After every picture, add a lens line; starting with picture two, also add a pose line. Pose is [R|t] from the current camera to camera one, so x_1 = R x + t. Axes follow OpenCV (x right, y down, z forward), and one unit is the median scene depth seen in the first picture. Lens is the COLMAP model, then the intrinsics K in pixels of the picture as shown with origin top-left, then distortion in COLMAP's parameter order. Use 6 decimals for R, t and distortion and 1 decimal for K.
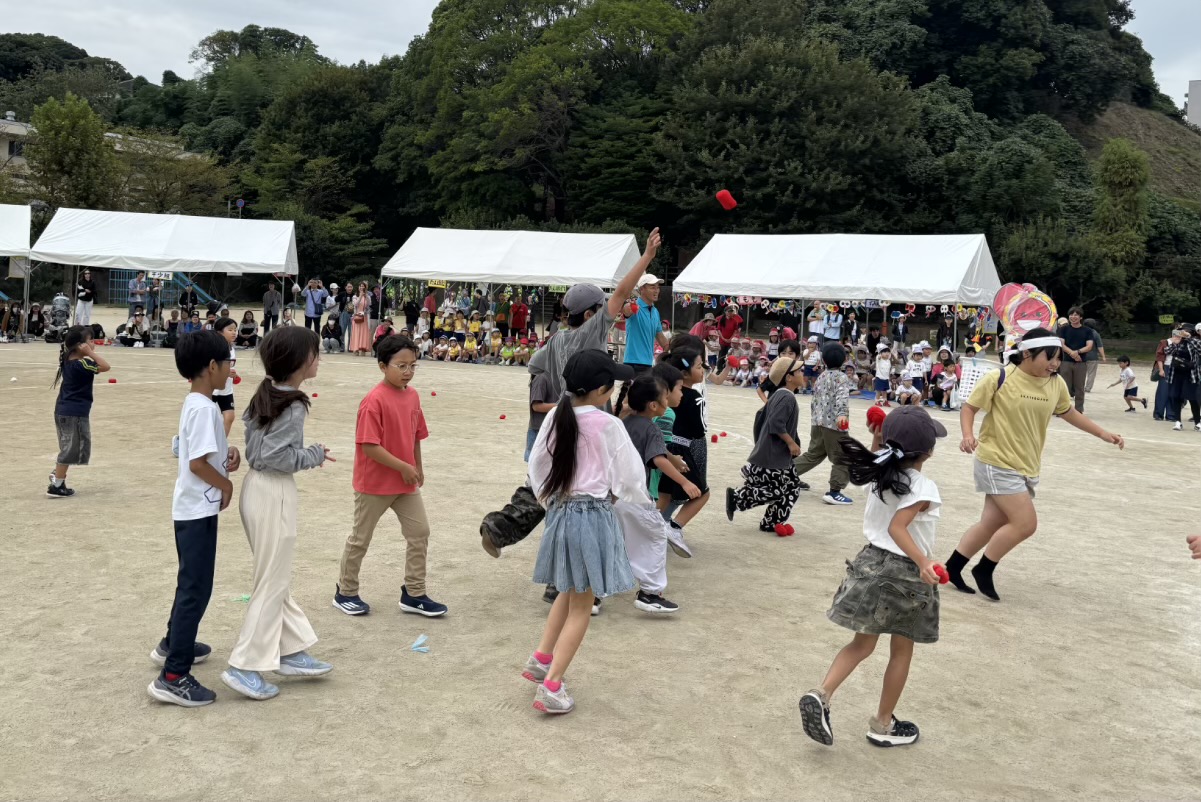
lens RADIAL K [[1052.9, 0, 528.8], [0, 1052.9, 286.4], [0, 0, 1]] dist [0.130703, -0.368306]
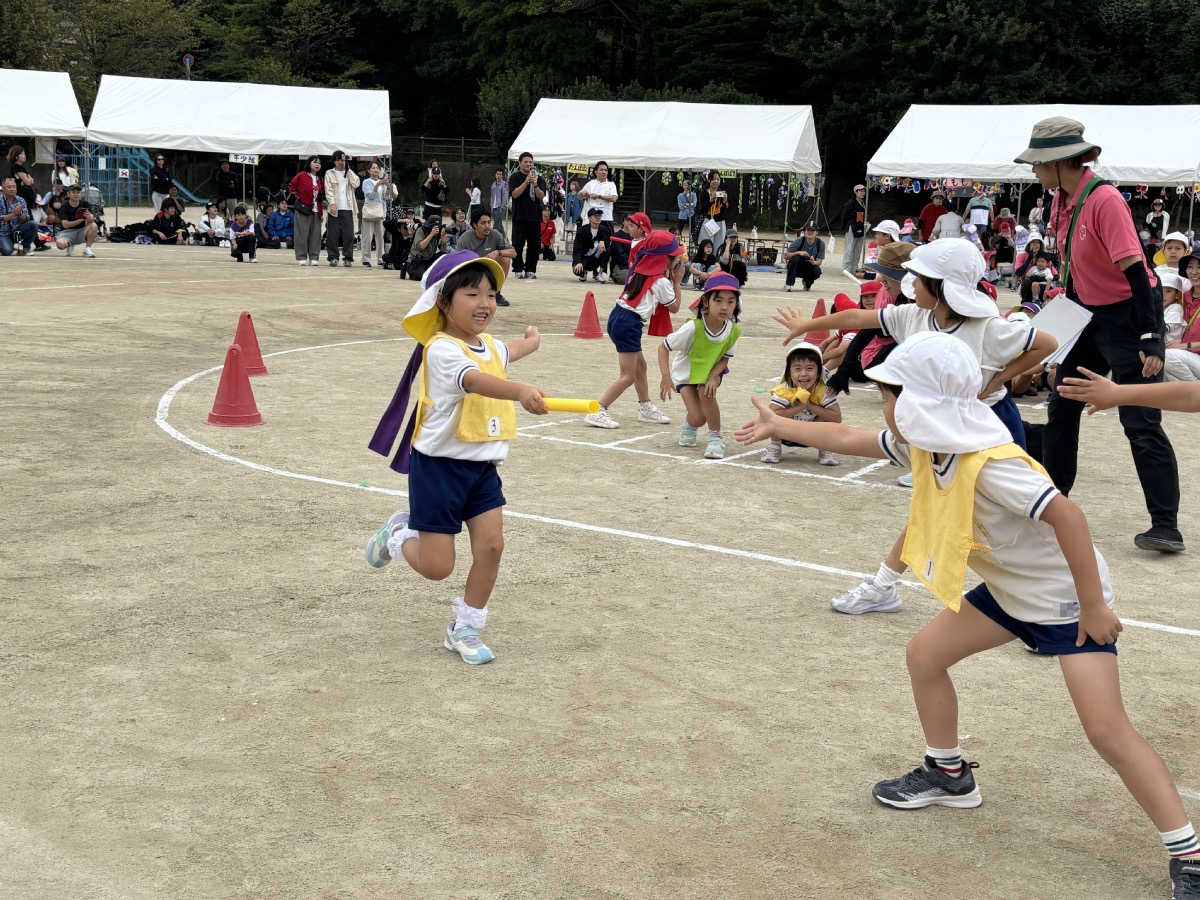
lens RADIAL K [[1480.0, 0, 619.4], [0, 1480.0, 435.1], [0, 0, 1]] dist [0.199241, -0.784305]
pose [[0.998226, -0.016910, 0.057084, -0.053543], [0.006933, 0.985309, 0.170639, 0.001891], [-0.059131, -0.169941, 0.983679, -0.085542]]
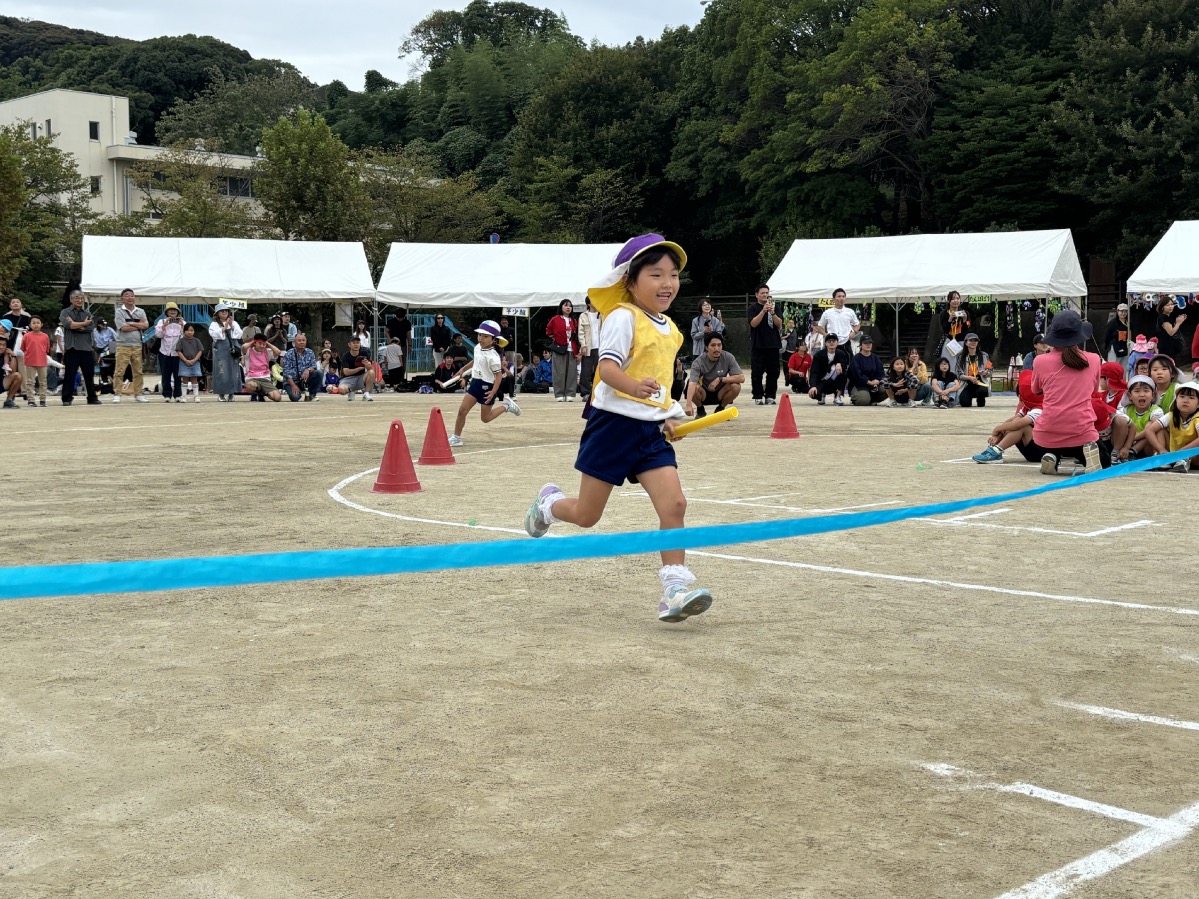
lens RADIAL K [[1475.9, 0, 605.6], [0, 1475.9, 445.4], [0, 0, 1]] dist [0.177382, -0.654154]
pose [[0.986785, -0.041206, -0.156709, -0.035436], [0.051639, 0.996671, 0.063093, 0.011502], [0.153587, -0.070351, 0.985628, -0.092712]]
